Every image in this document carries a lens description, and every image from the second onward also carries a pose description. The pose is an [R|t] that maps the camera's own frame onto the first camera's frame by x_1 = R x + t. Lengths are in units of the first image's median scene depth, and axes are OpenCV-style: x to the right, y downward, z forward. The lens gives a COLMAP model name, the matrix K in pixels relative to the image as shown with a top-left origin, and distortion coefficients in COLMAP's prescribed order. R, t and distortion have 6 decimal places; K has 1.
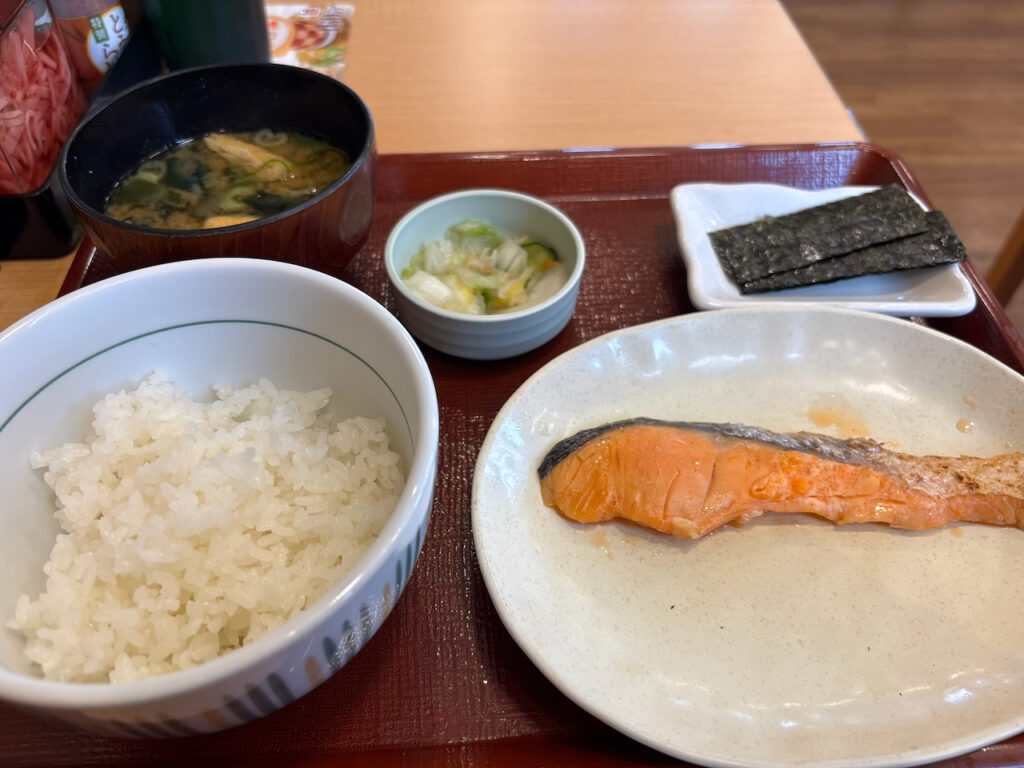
lens RADIAL K [[792.6, 0, 508.6], [0, 792.6, 385.7], [0, 0, 1]] dist [-0.040449, -0.001929]
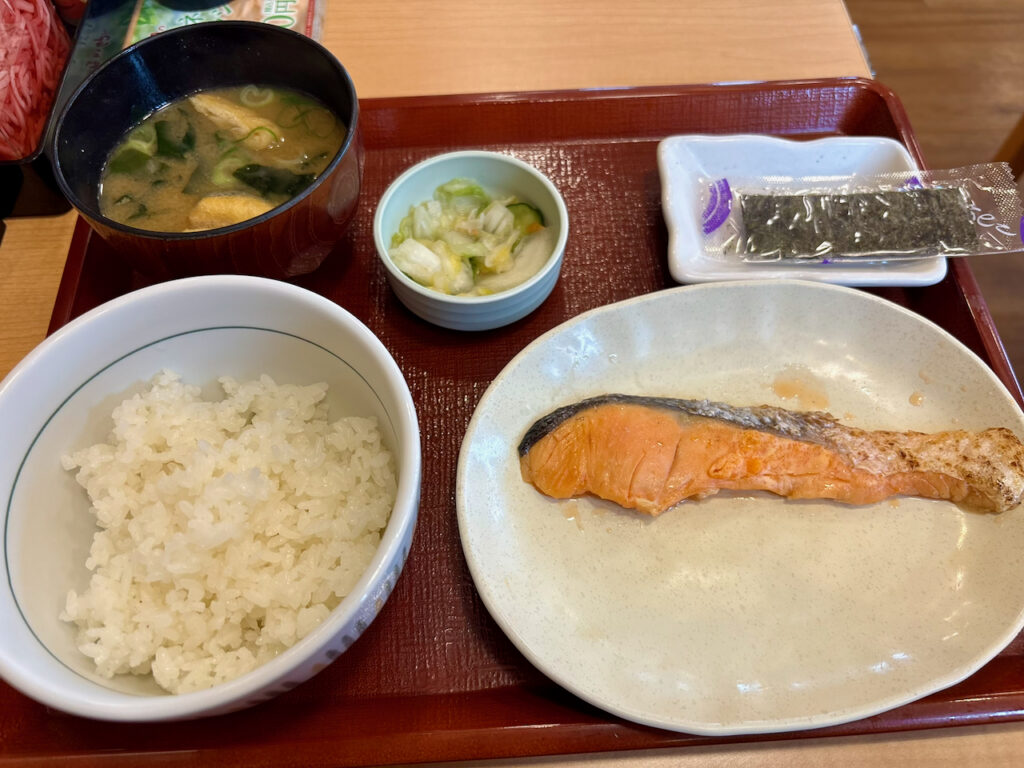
lens RADIAL K [[792.6, 0, 516.7], [0, 792.6, 382.6], [0, 0, 1]] dist [-0.040449, -0.001929]
pose [[0.999930, -0.003086, -0.011448, 0.048923], [0.005441, 0.977305, 0.211767, -0.221767], [0.010535, -0.211814, 0.977253, -0.060501]]
